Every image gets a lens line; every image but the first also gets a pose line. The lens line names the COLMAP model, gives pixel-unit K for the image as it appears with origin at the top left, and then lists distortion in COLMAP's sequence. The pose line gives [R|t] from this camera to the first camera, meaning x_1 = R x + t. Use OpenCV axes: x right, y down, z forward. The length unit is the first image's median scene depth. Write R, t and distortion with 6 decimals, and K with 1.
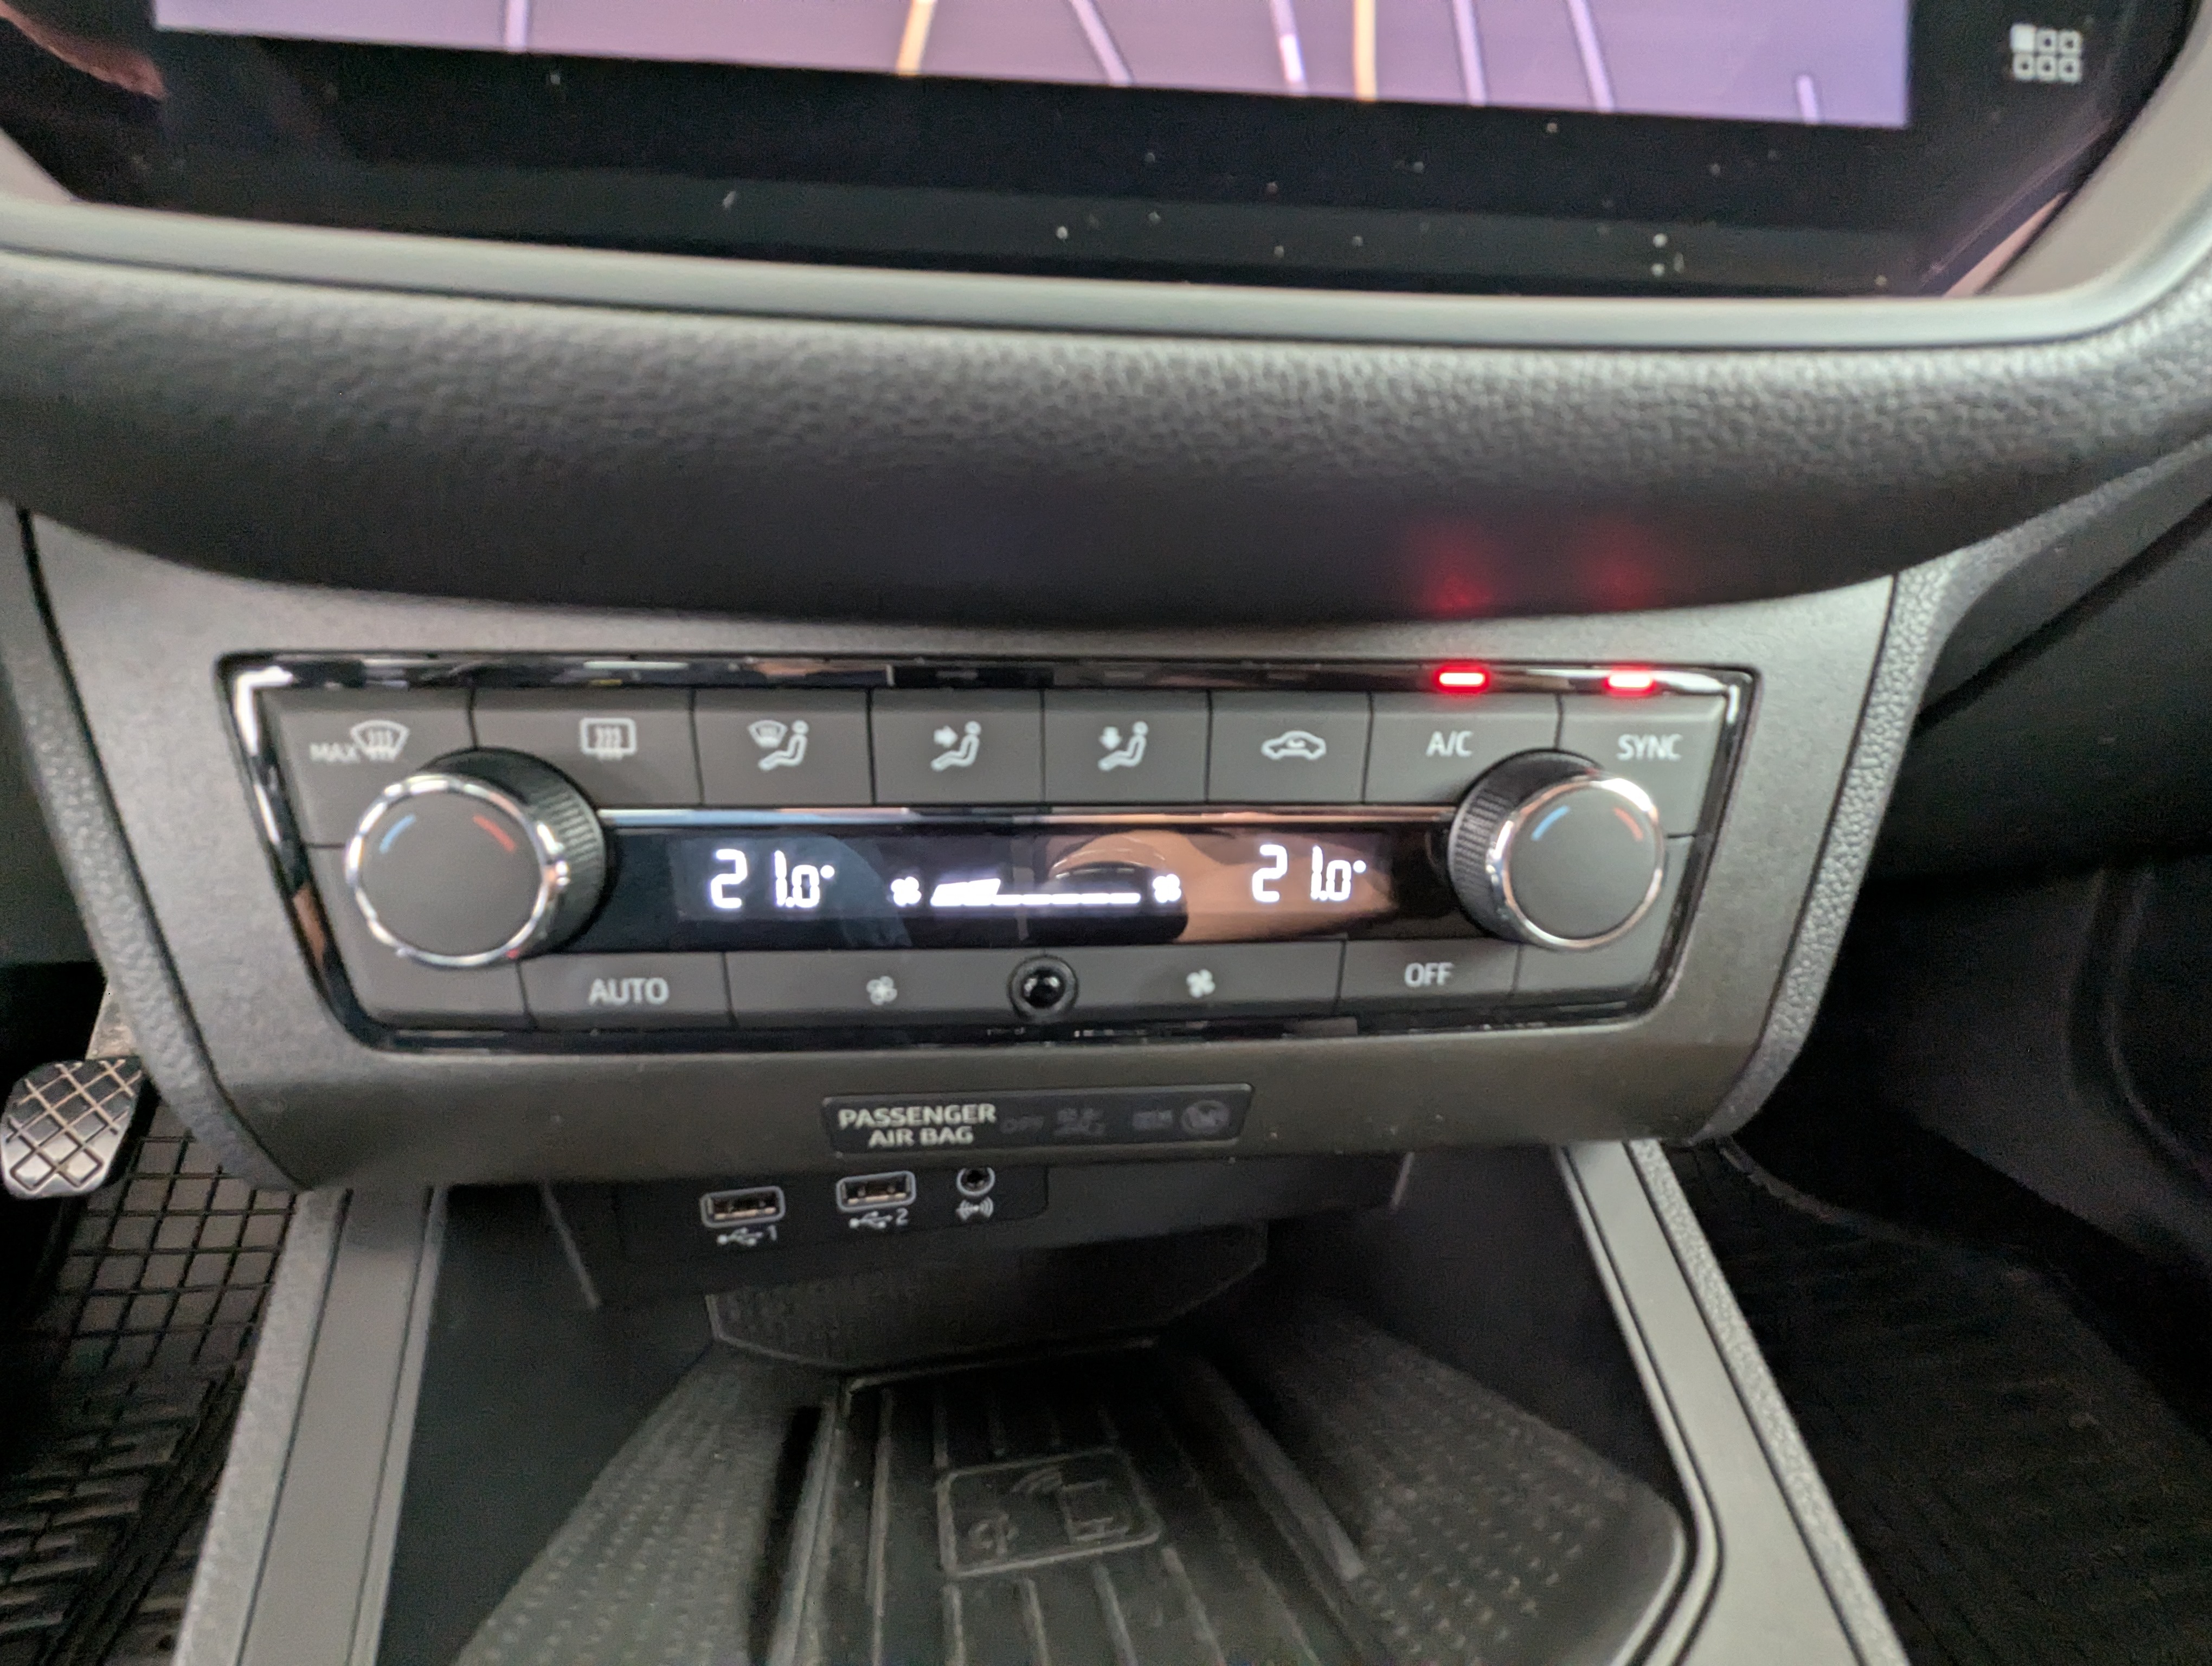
lens RADIAL K [[1060.3, 0, 1110.7], [0, 1060.3, 851.2], [0, 0, 1]] dist [0.000758, 0.002126]
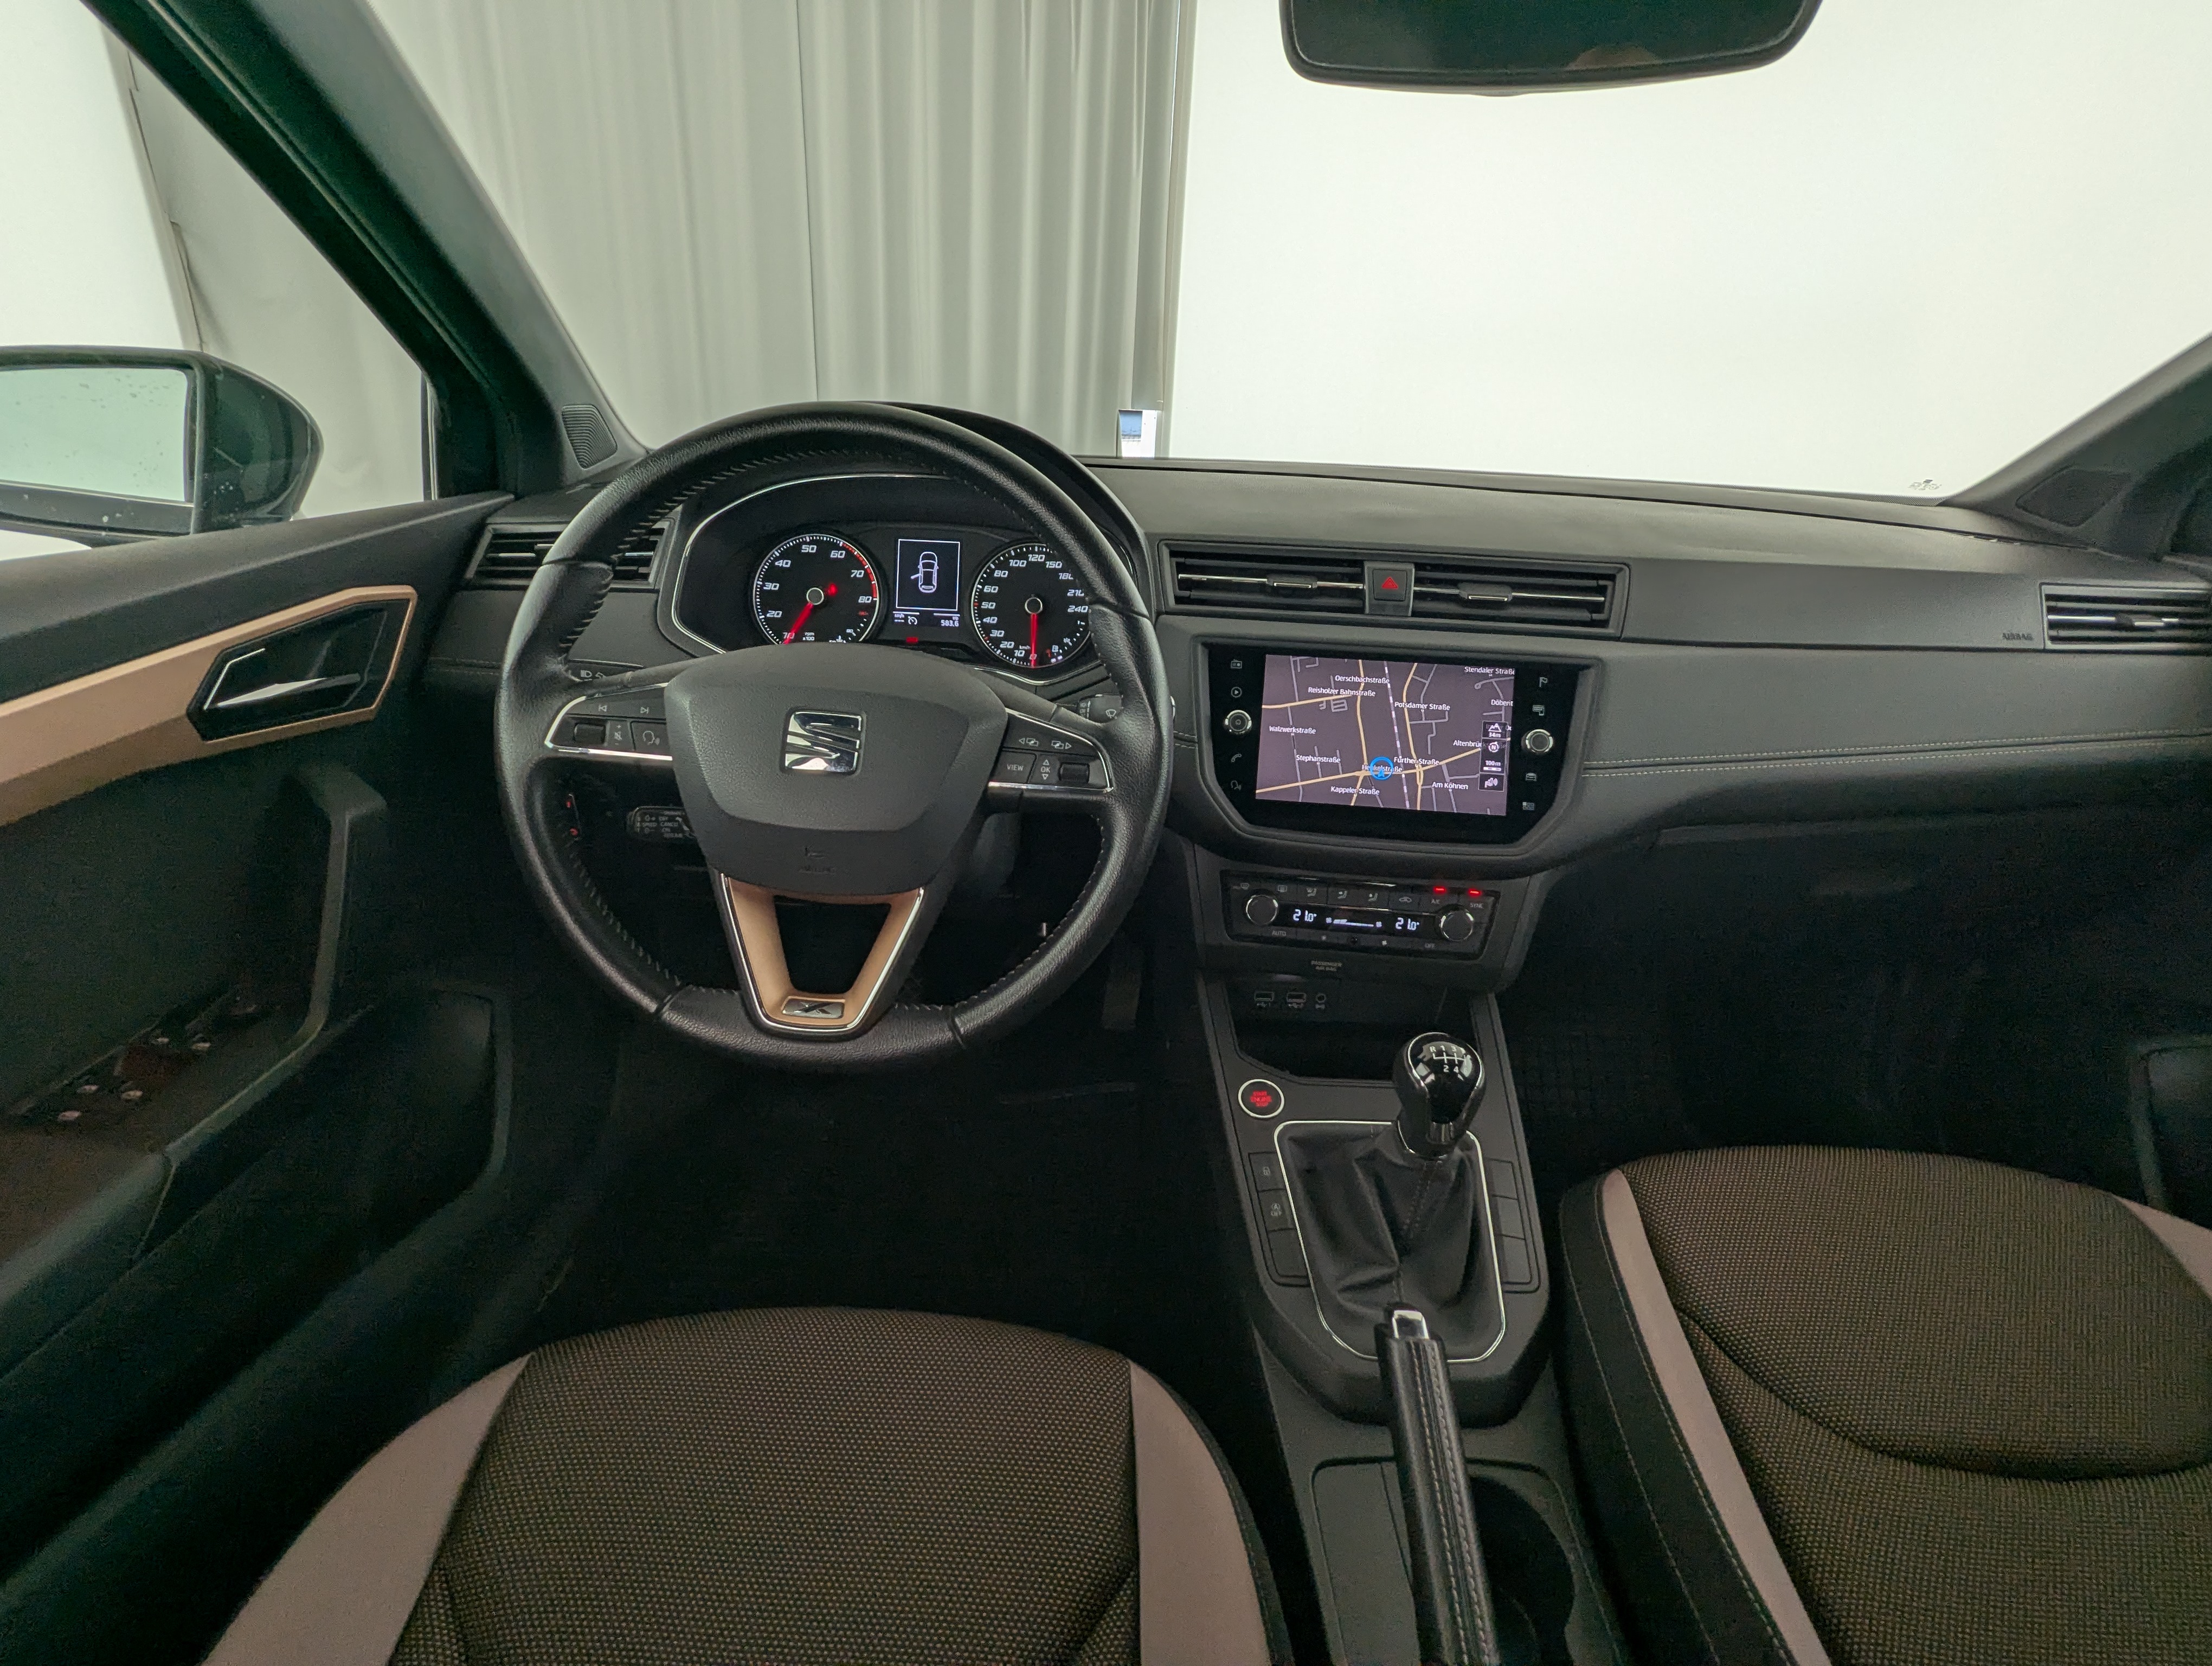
lens RADIAL K [[1060.3, 0, 1113.7], [0, 1060.3, 844.5], [0, 0, 1]] dist [0.000758, 0.002126]
pose [[0.981788, 0.077260, -0.173561, -0.379716], [-0.090241, 0.993584, -0.068175, 0.126823], [0.167180, 0.082596, 0.982461, -4.708592]]
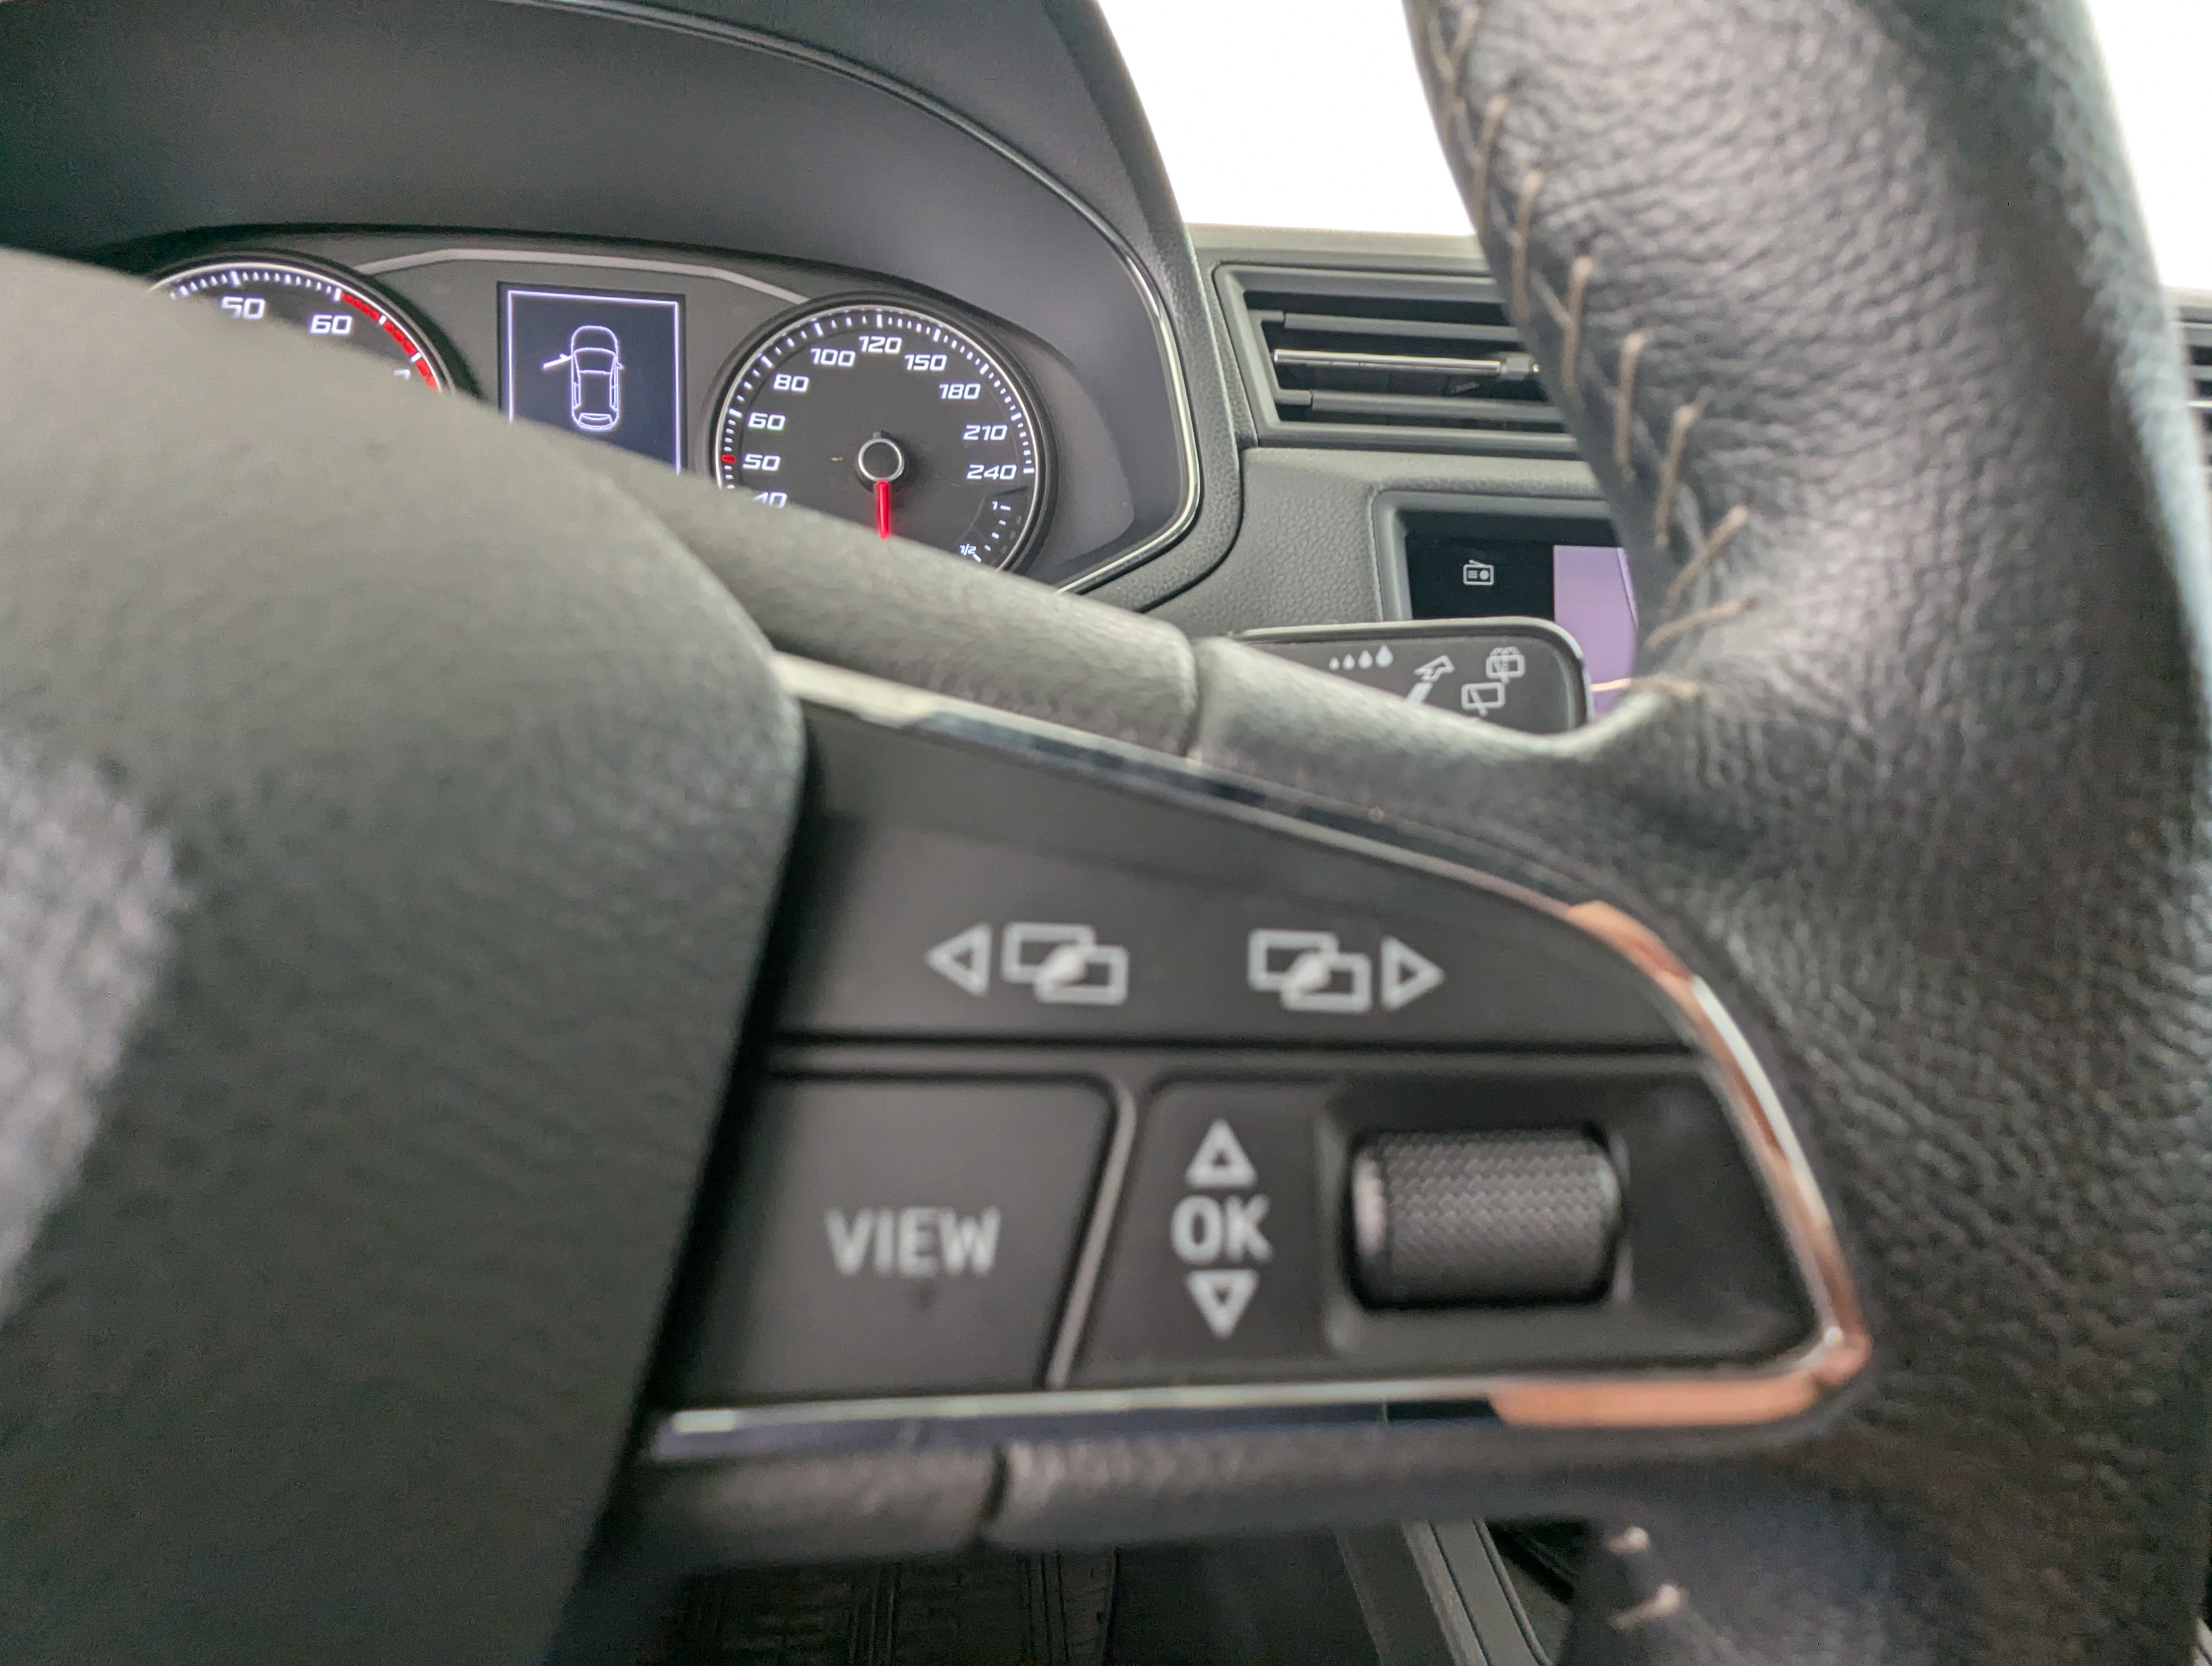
lens RADIAL K [[1060.3, 0, 1110.8], [0, 1060.3, 845.5], [0, 0, 1]] dist [0.000758, 0.002126]
pose [[0.999514, 0.019383, -0.024412, -1.392609], [-0.021681, 0.994983, -0.097668, -0.517489], [0.022396, 0.098150, 0.994920, -1.227605]]
